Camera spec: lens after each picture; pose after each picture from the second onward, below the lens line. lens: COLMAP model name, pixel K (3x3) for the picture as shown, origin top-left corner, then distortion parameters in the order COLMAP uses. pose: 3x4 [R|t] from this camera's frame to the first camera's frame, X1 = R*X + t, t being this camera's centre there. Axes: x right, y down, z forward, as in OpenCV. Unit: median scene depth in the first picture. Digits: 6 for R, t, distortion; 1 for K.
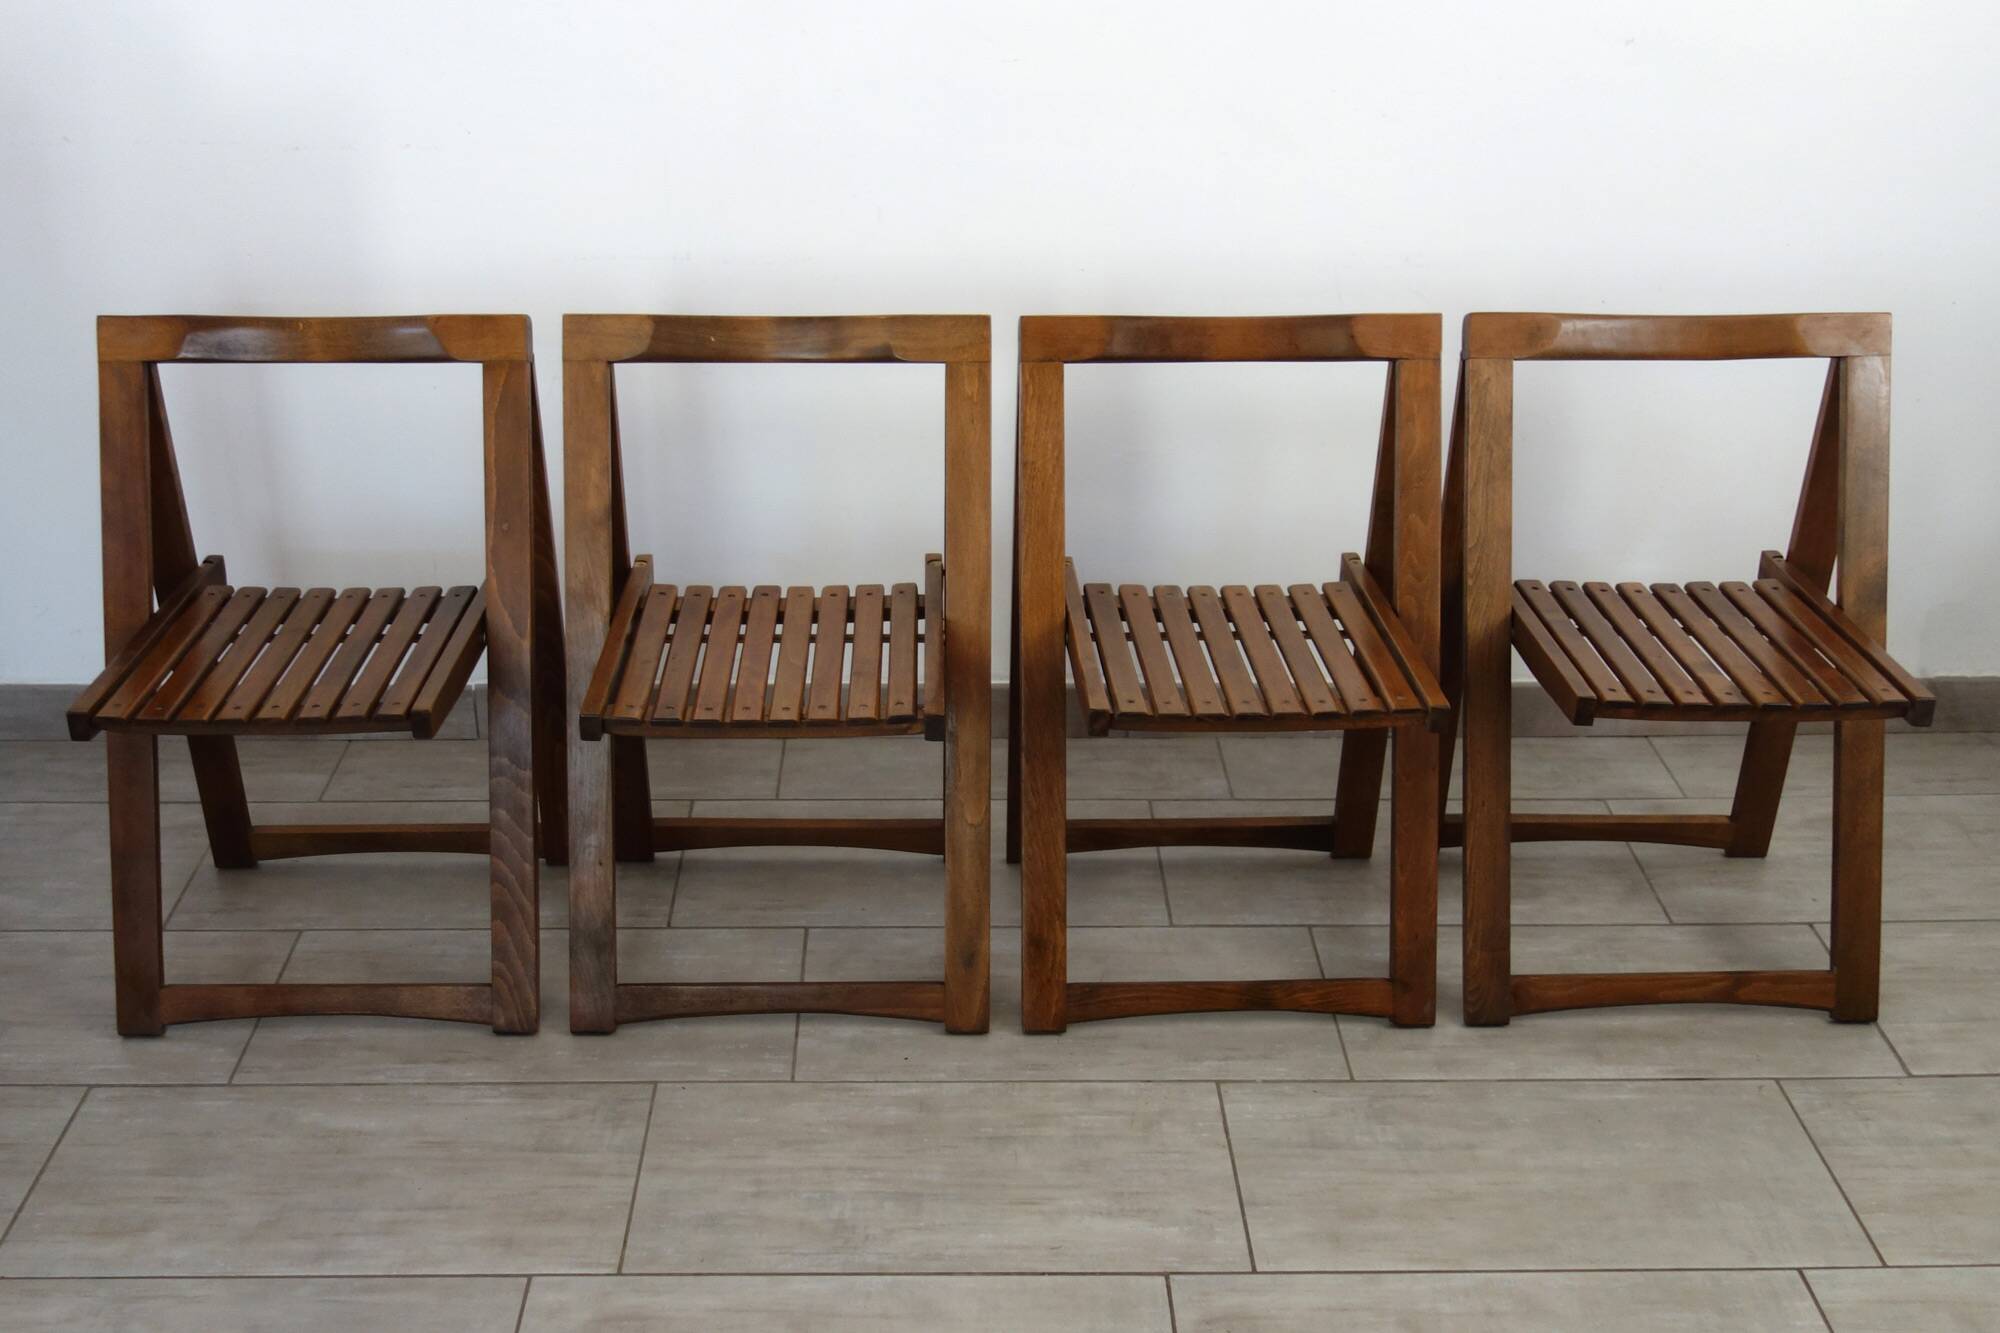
lens RADIAL K [[2132.0, 0, 1000.3], [0, 2132.0, 711.0], [0, 0, 1]] dist [-0.006744, -0.002561]
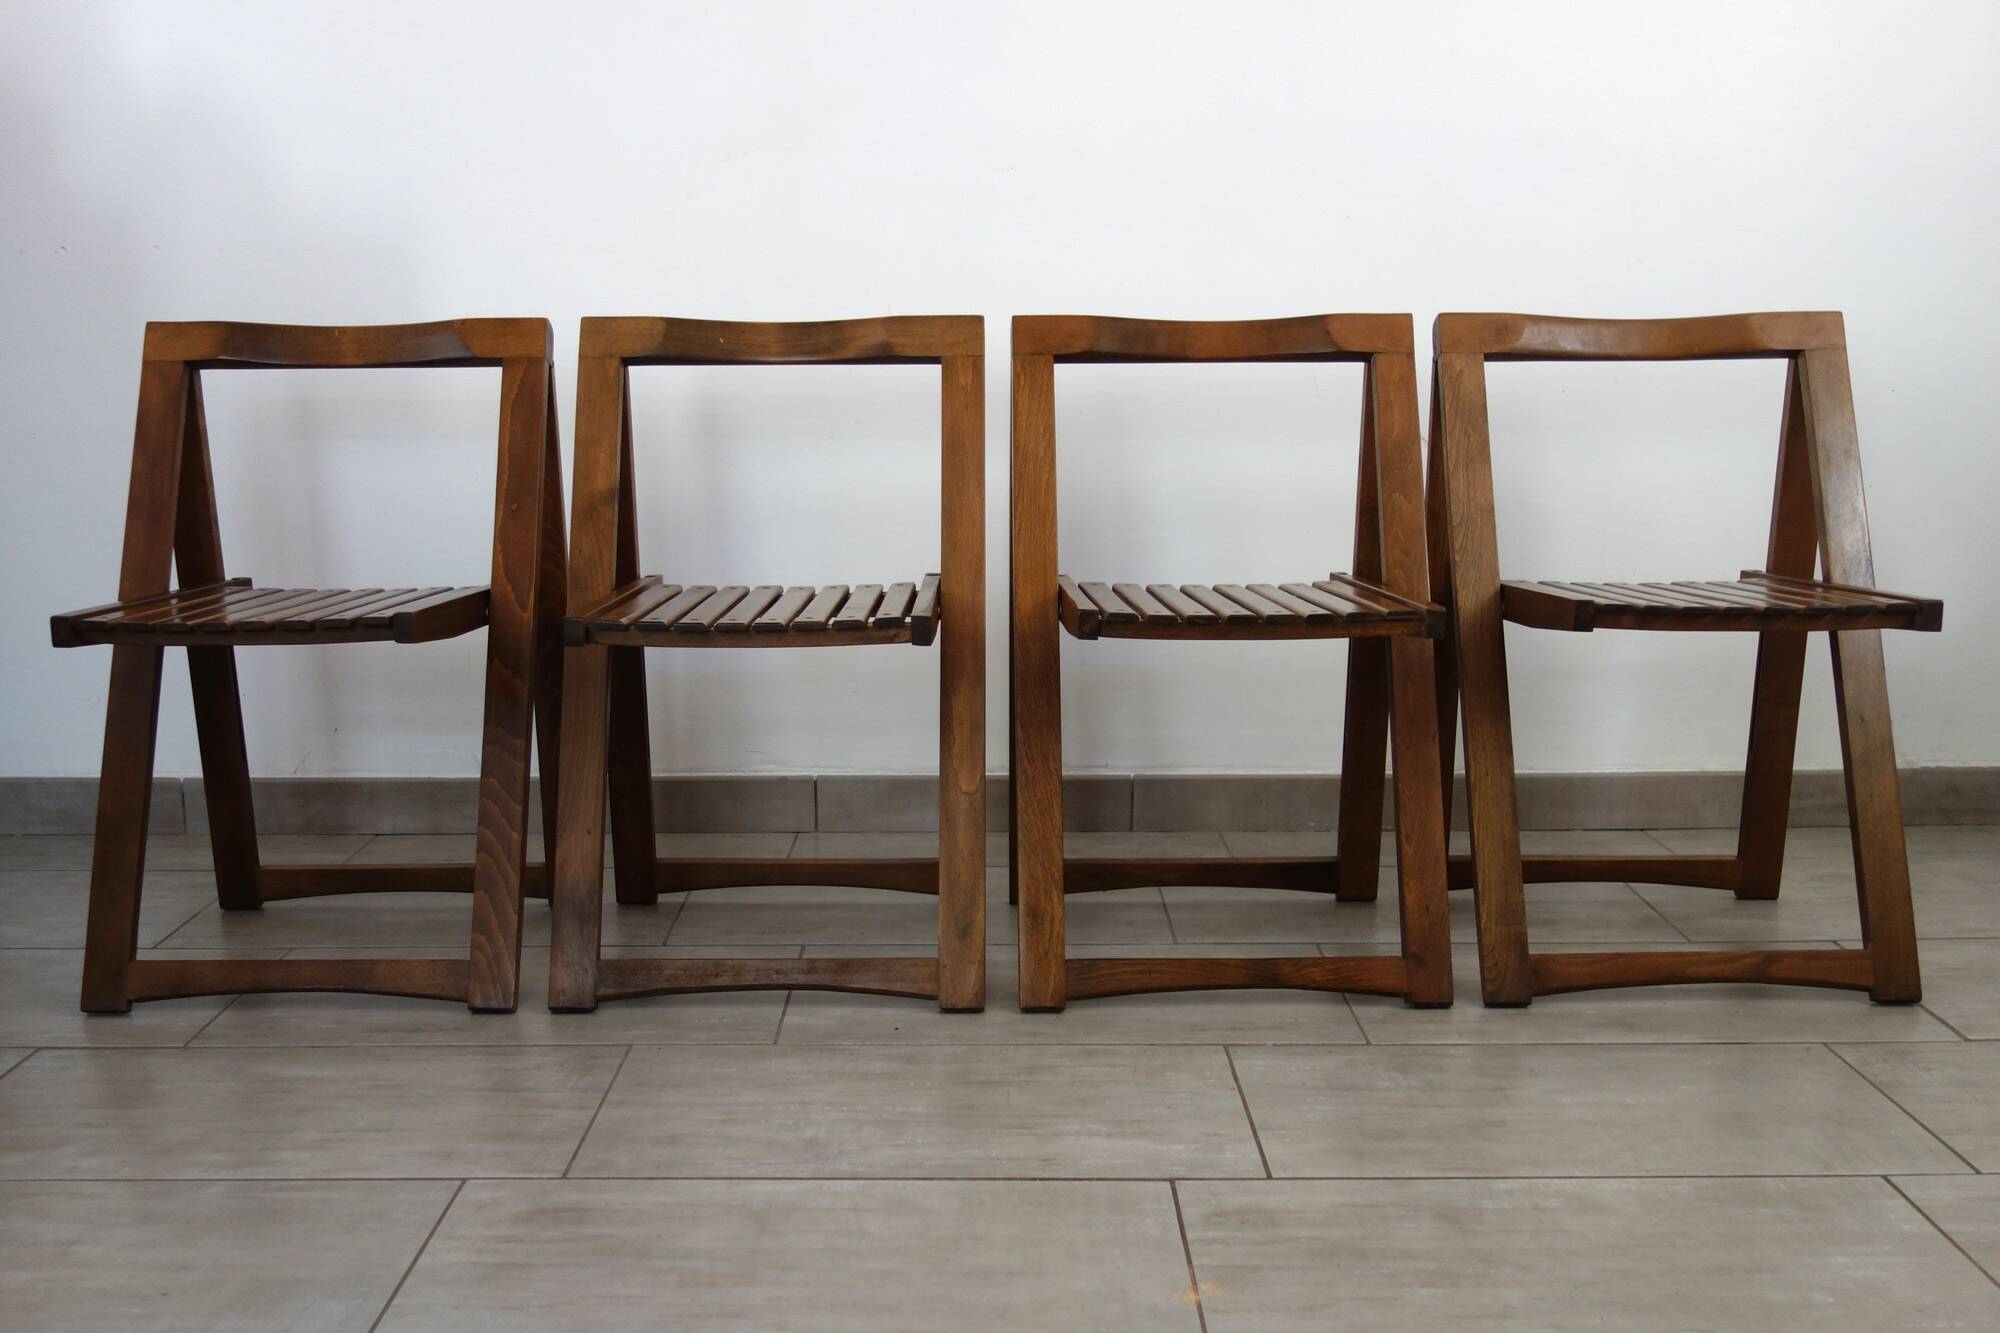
lens RADIAL K [[1835.9, 0, 1000.0], [0, 1835.9, 666.5], [0, 0, 1]] dist [-0.002419, -0.009852]
pose [[0.999710, -0.010459, -0.021713, 0.021313], [0.004206, 0.962810, -0.270146, 0.227439], [0.023731, 0.269976, 0.962575, 0.168697]]
